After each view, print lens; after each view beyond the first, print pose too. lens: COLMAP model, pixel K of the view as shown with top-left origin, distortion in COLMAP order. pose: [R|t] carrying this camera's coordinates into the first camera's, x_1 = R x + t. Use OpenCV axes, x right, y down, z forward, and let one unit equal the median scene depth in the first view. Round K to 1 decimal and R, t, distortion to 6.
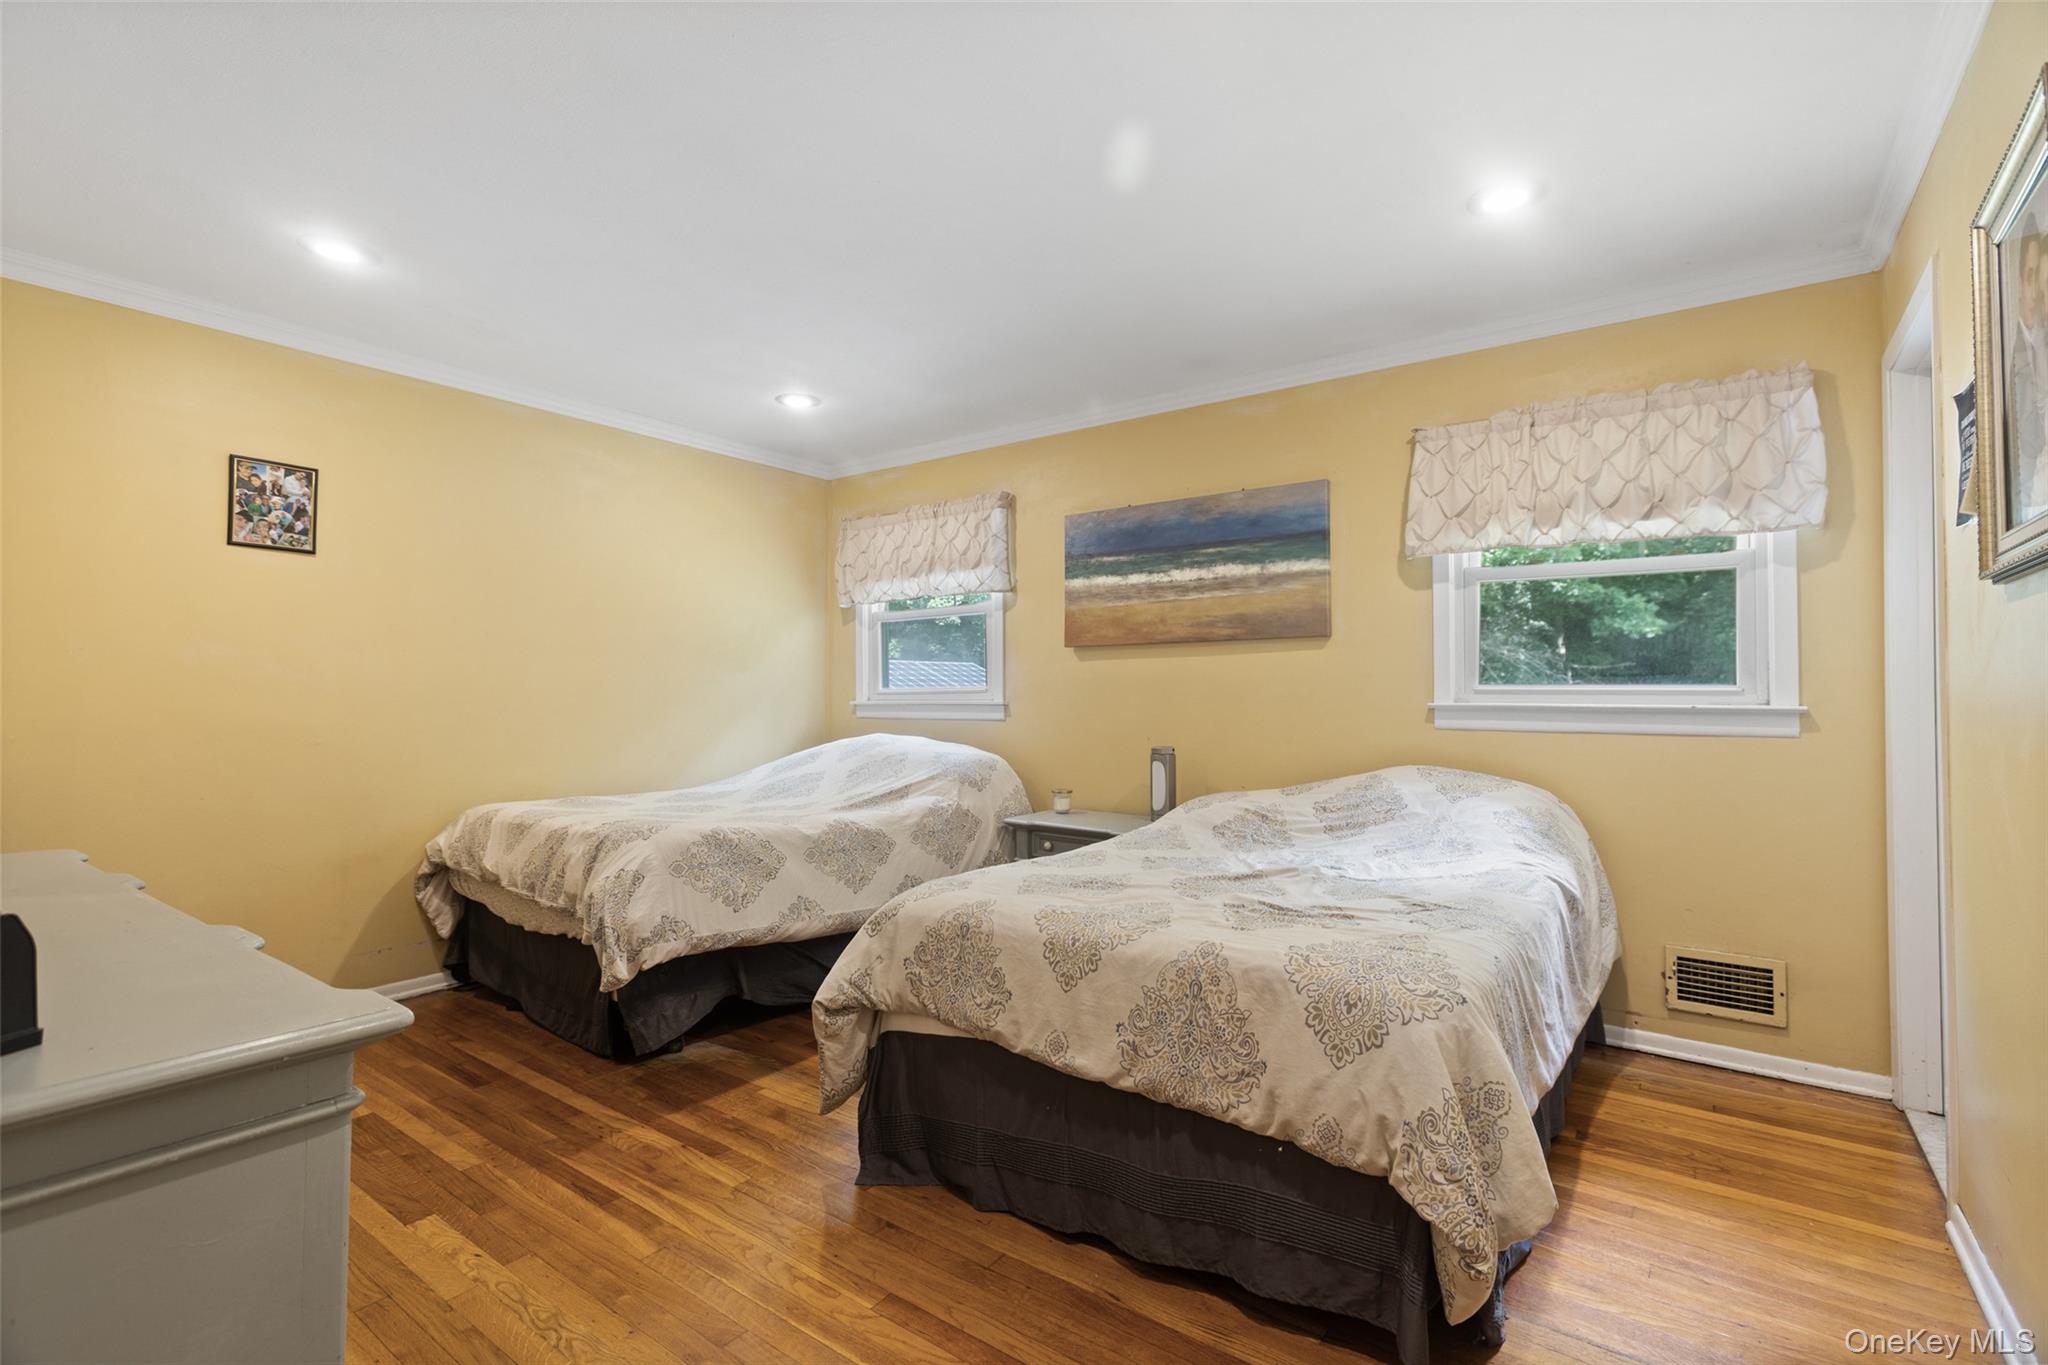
lens RADIAL K [[932.3, 0, 1026.0], [0, 932.3, 685.1], [0, 0, 1]] dist [-0.005728, 0.000531]
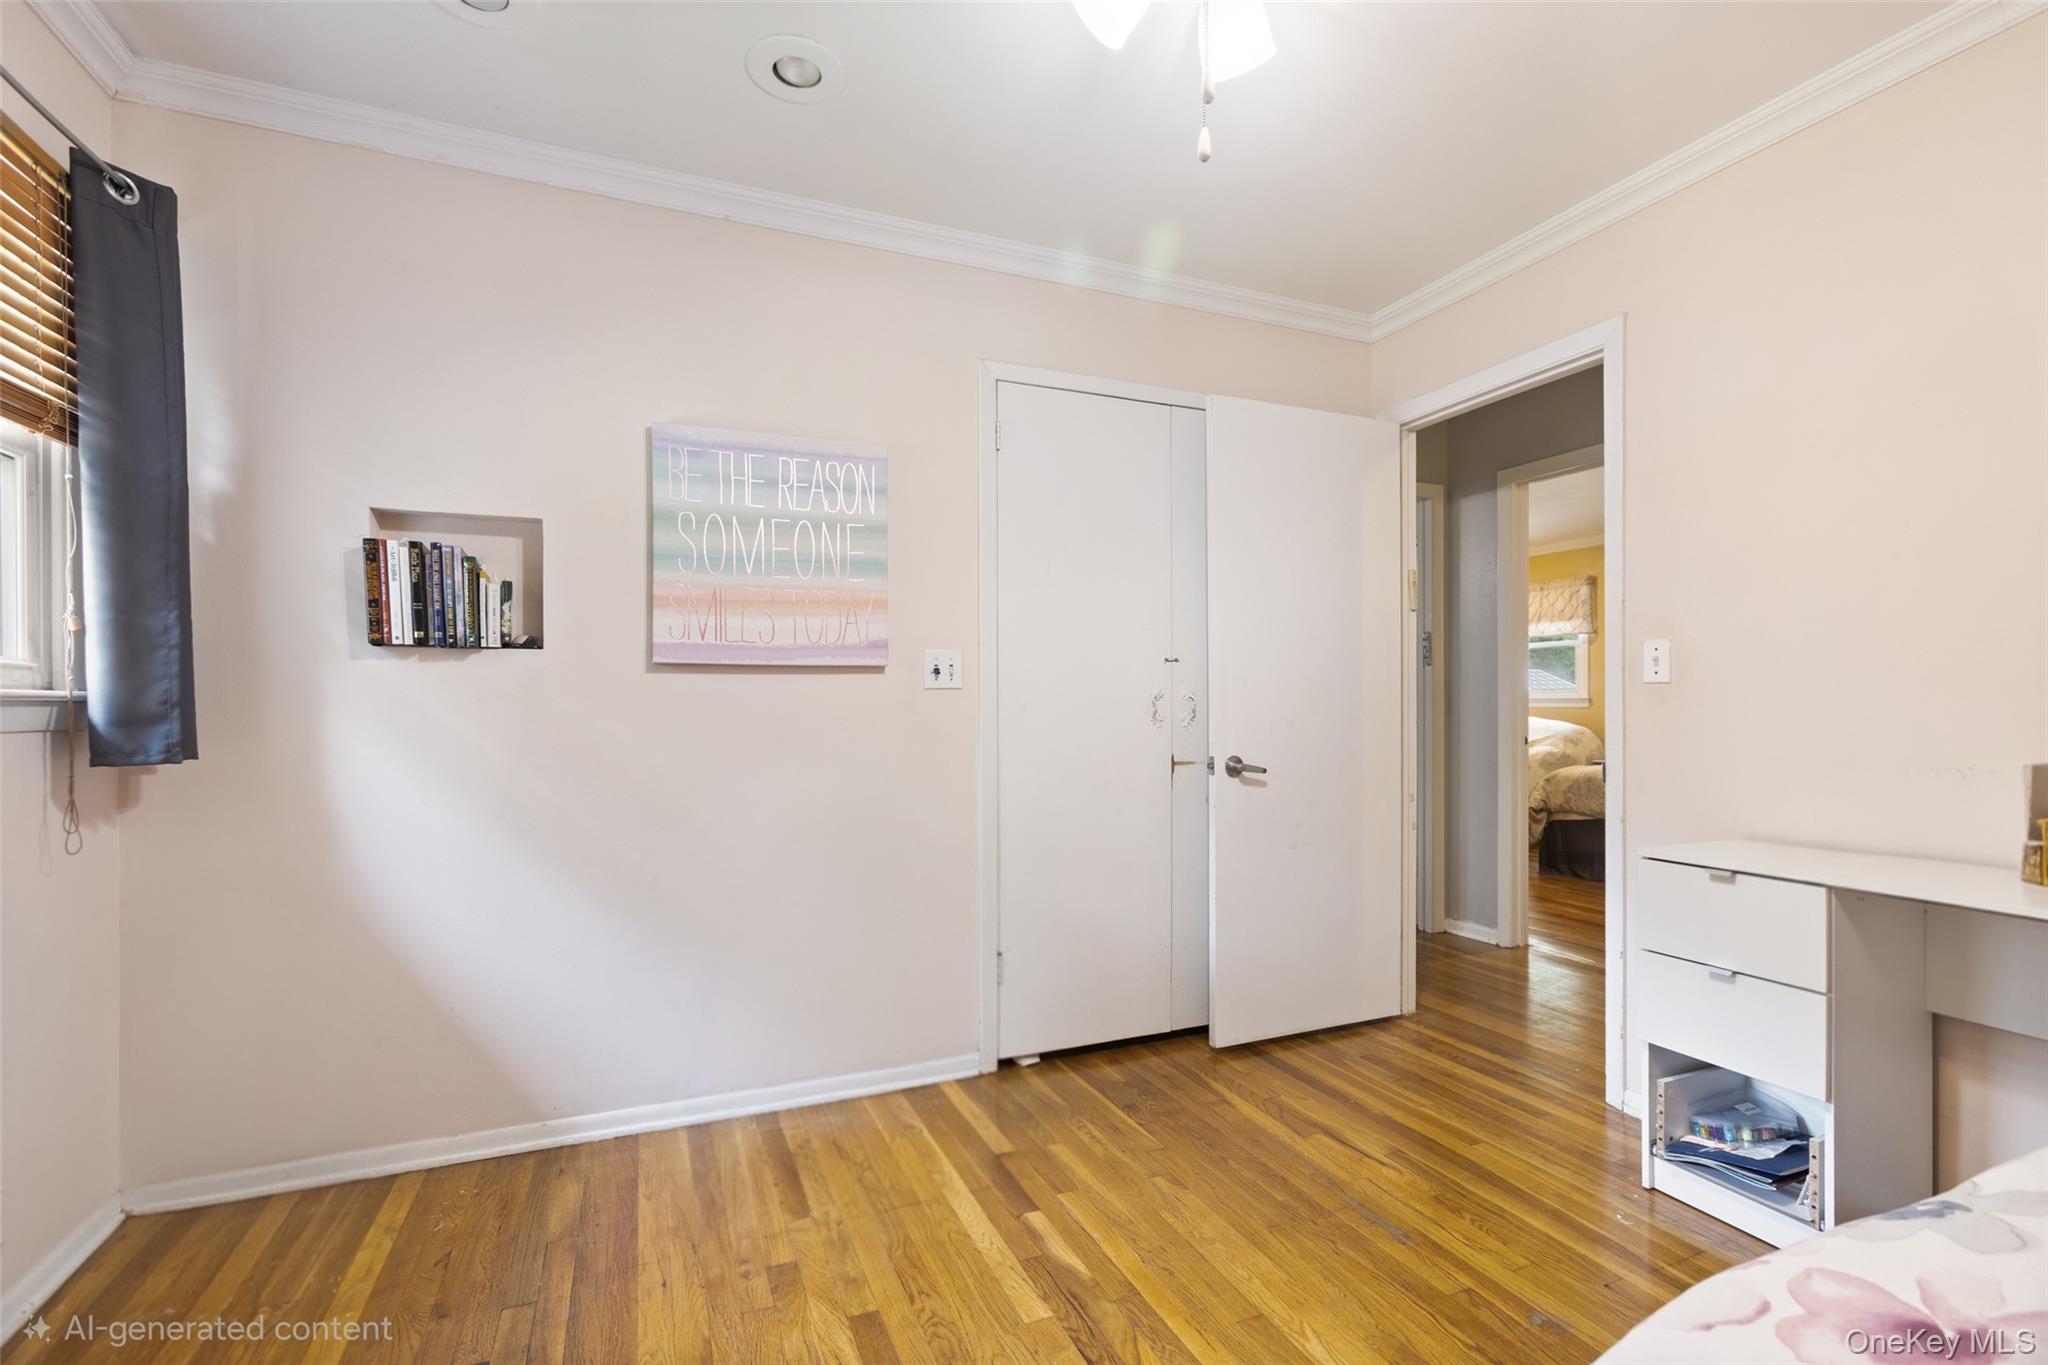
lens RADIAL K [[932.3, 0, 1020.3], [0, 932.3, 693.5], [0, 0, 1]] dist [-0.005728, 0.000531]
pose [[0.858051, 0.003975, -0.513549, -0.041807], [0.010272, 0.999637, 0.024901, -0.043062], [0.513462, -0.026641, 0.857699, -1.027150]]
